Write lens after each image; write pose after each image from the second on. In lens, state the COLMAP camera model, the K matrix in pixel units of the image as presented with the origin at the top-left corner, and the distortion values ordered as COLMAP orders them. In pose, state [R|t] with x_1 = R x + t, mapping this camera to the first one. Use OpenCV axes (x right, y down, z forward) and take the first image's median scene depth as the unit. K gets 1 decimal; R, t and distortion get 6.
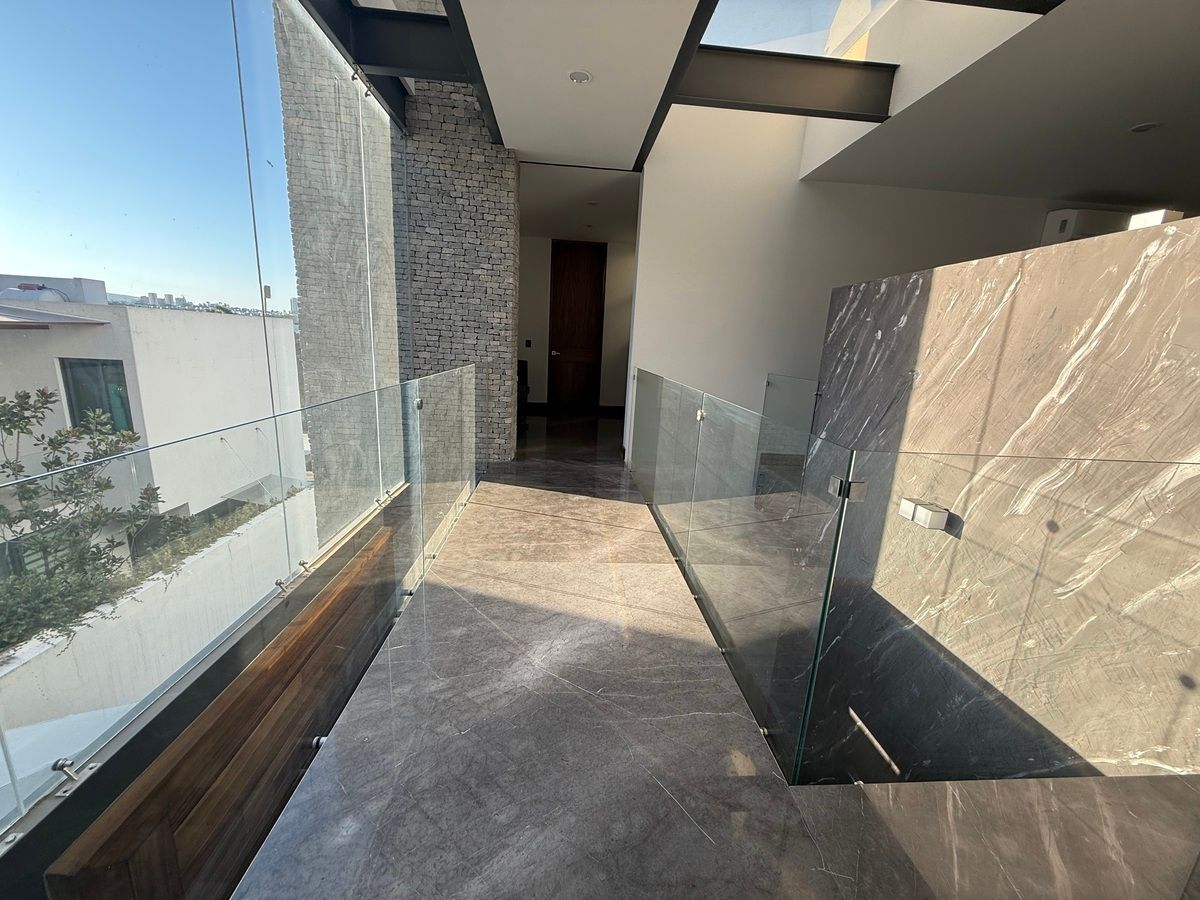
lens RADIAL K [[476.9, 0, 591.2], [0, 476.9, 445.3], [0, 0, 1]] dist [0.000069, 0.000369]
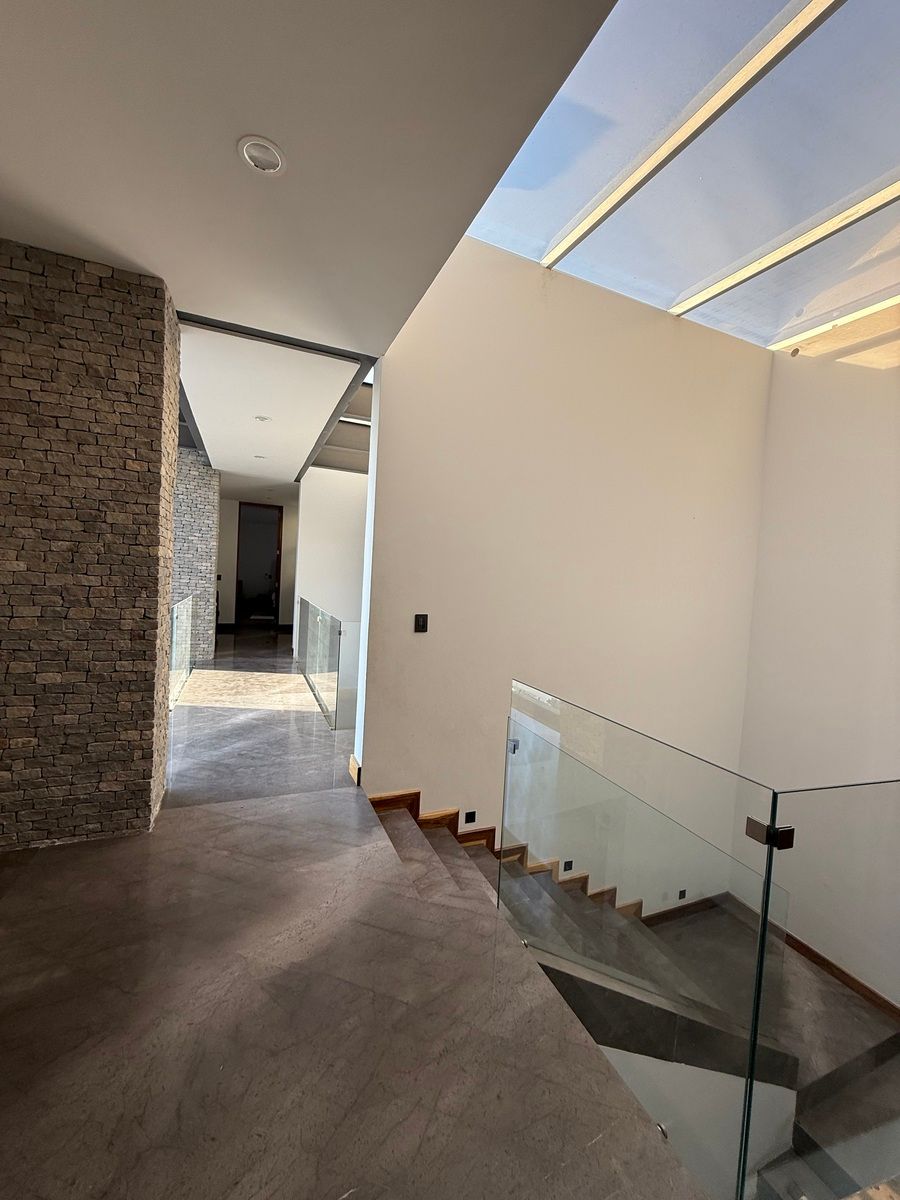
lens RADIAL K [[476.9, 0, 450.0], [0, 476.9, 600.0], [0, 0, 1]] dist [0.000069, 0.000369]
pose [[0.940591, -0.010049, 0.339393, 0.031204], [0.059386, 0.989024, -0.135297, 0.110731], [-0.334308, 0.147414, 0.930863, -0.764714]]
